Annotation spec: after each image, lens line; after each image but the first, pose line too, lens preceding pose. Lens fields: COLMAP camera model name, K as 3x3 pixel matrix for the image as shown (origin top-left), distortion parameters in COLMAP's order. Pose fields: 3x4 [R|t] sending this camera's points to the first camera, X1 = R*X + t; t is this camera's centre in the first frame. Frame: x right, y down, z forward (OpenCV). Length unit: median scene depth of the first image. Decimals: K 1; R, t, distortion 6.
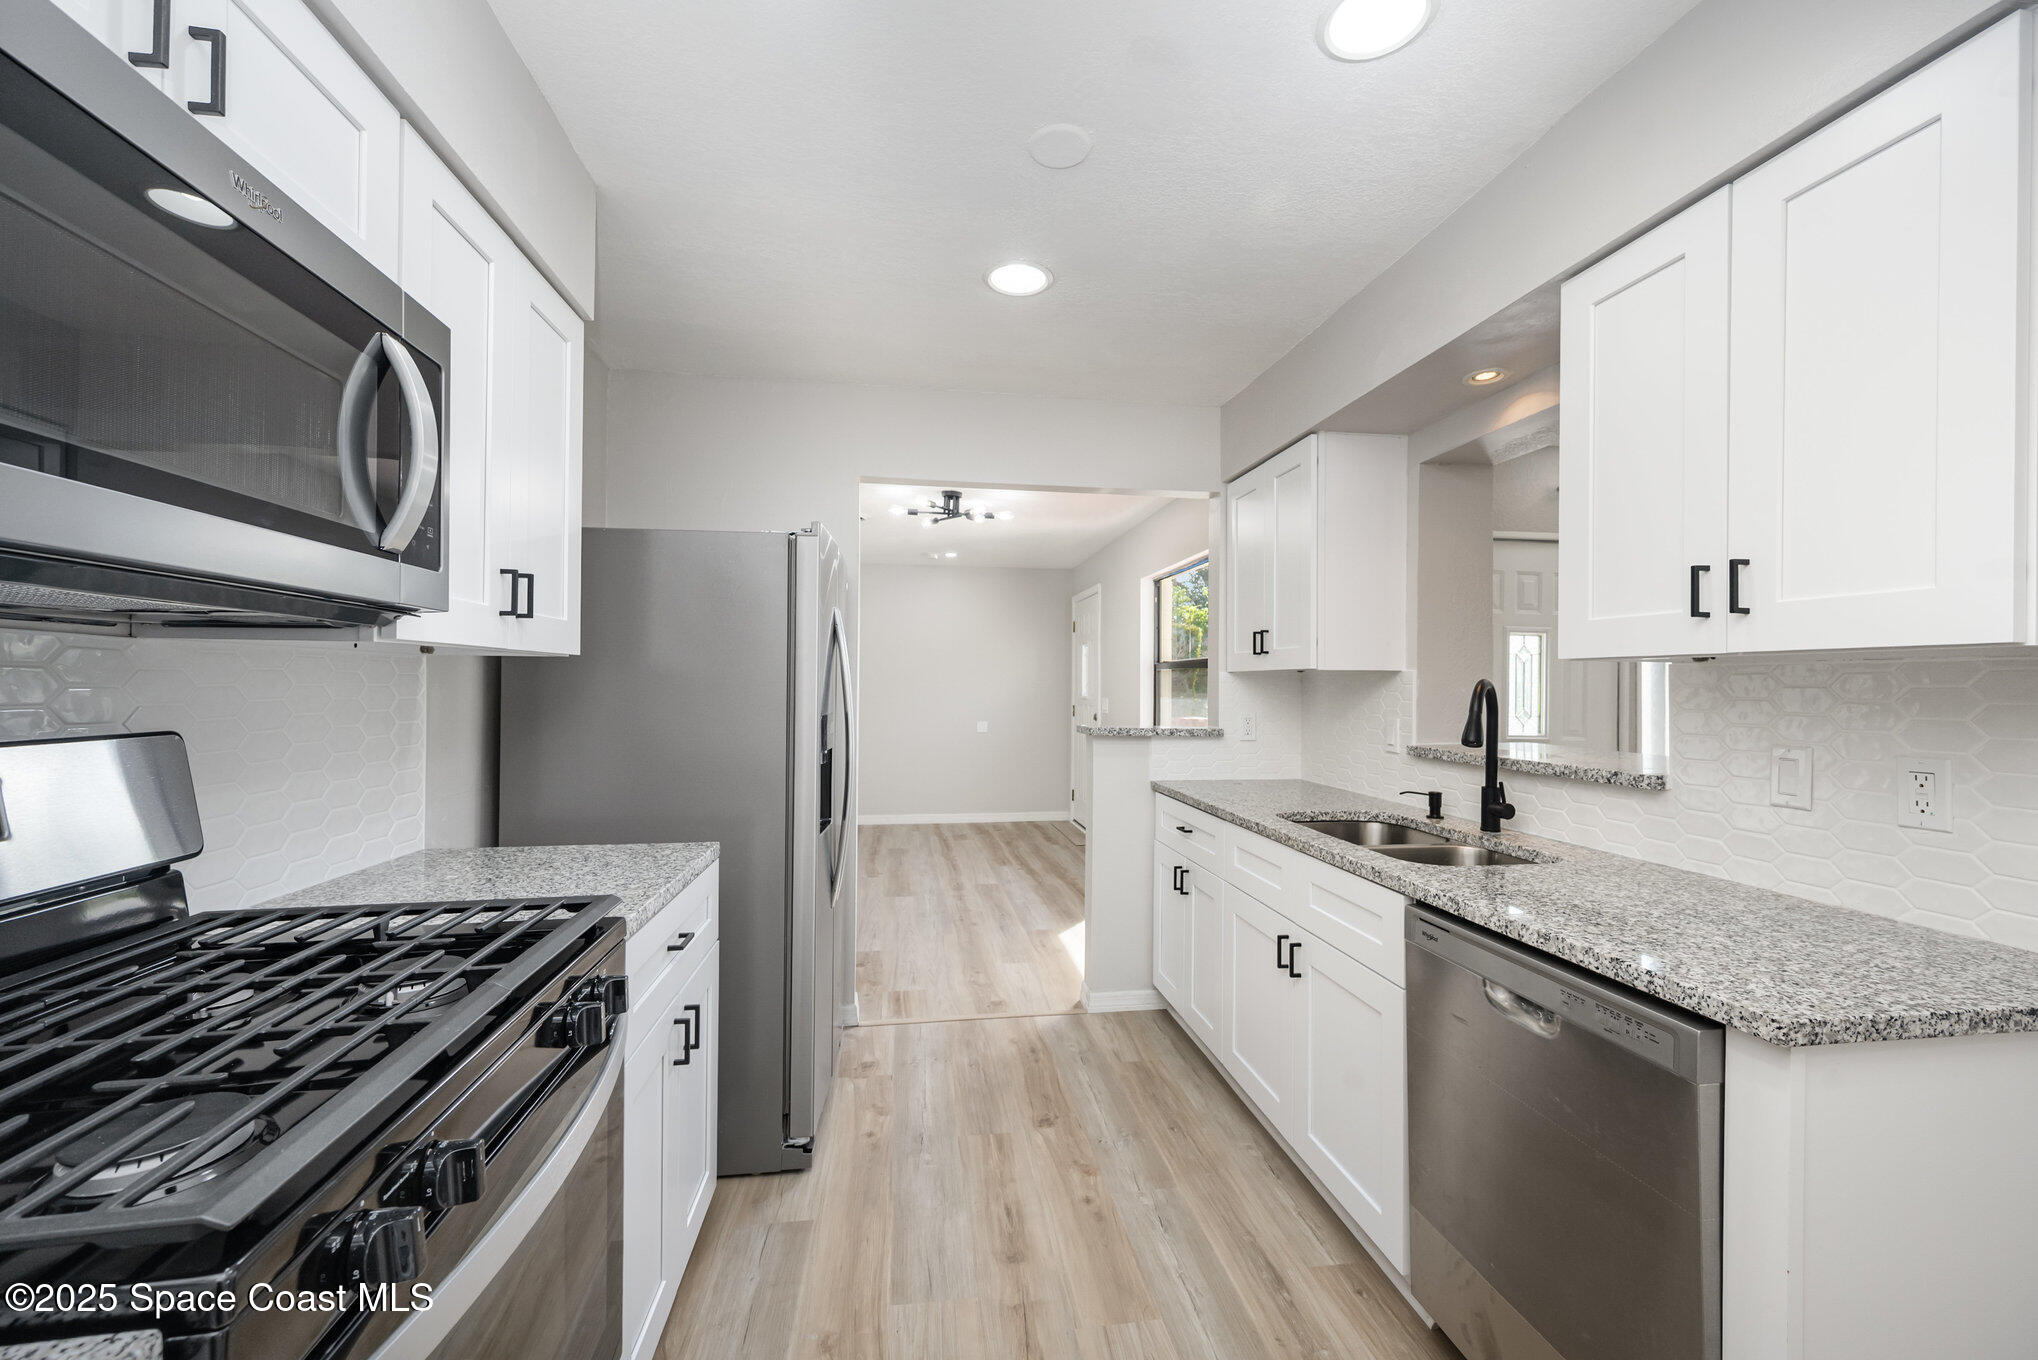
lens RADIAL K [[807.3, 0, 1015.8], [0, 807.3, 679.0], [0, 0, 1]] dist [0.003258, 0.000490]
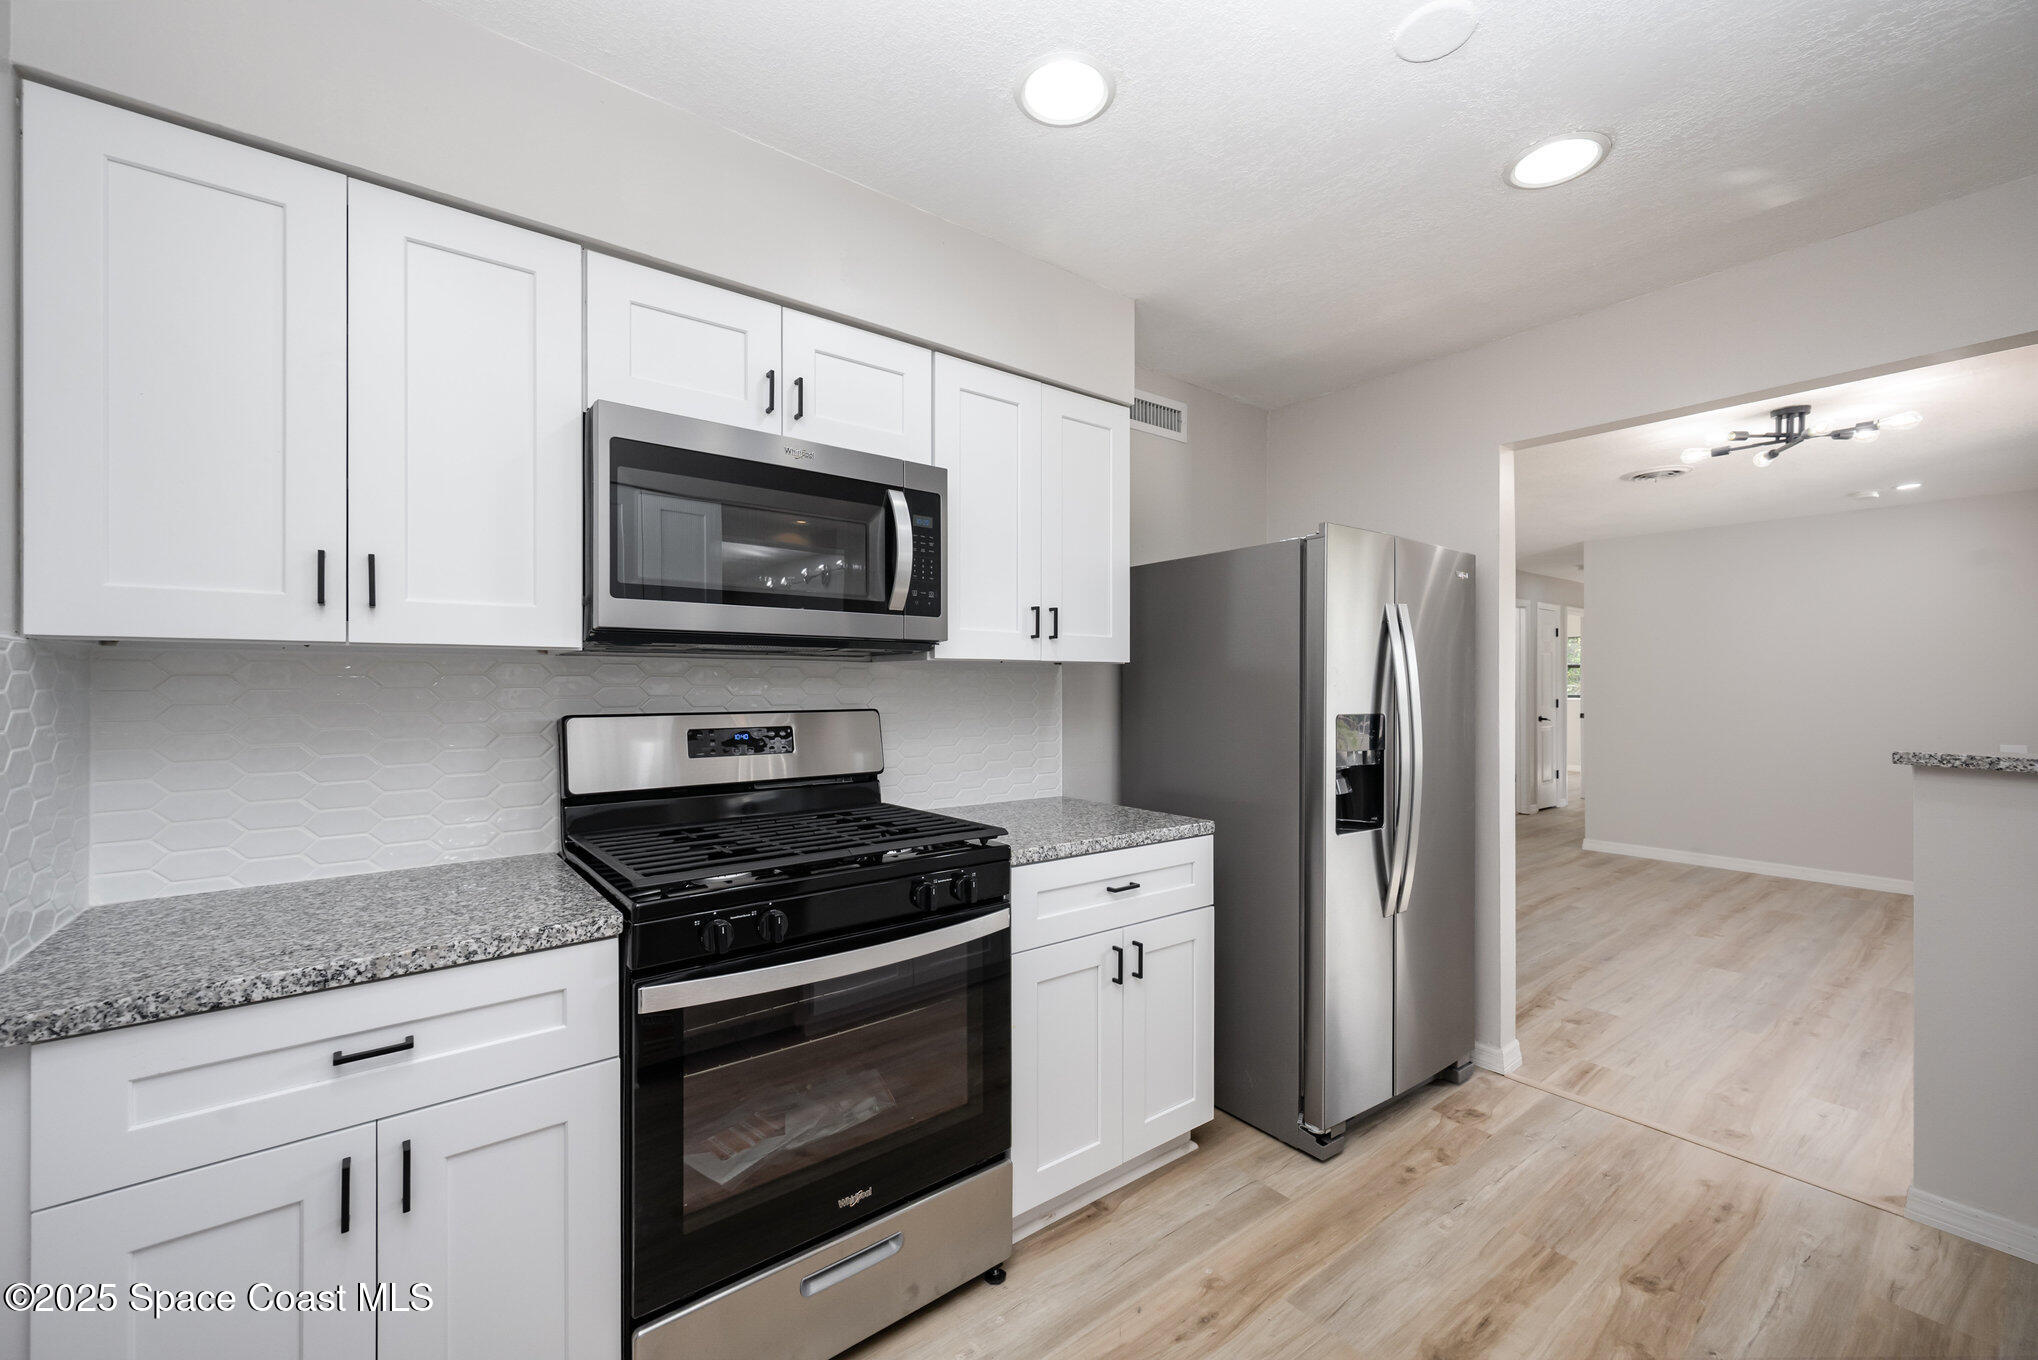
lens RADIAL K [[807.3, 0, 1034.9], [0, 807.3, 683.0], [0, 0, 1]] dist [0.003258, 0.000490]
pose [[0.498588, -0.009673, -0.866785, 0.452533], [0.009900, 0.999936, -0.005464, 0.007896], [0.866783, -0.005857, 0.498652, 0.185675]]
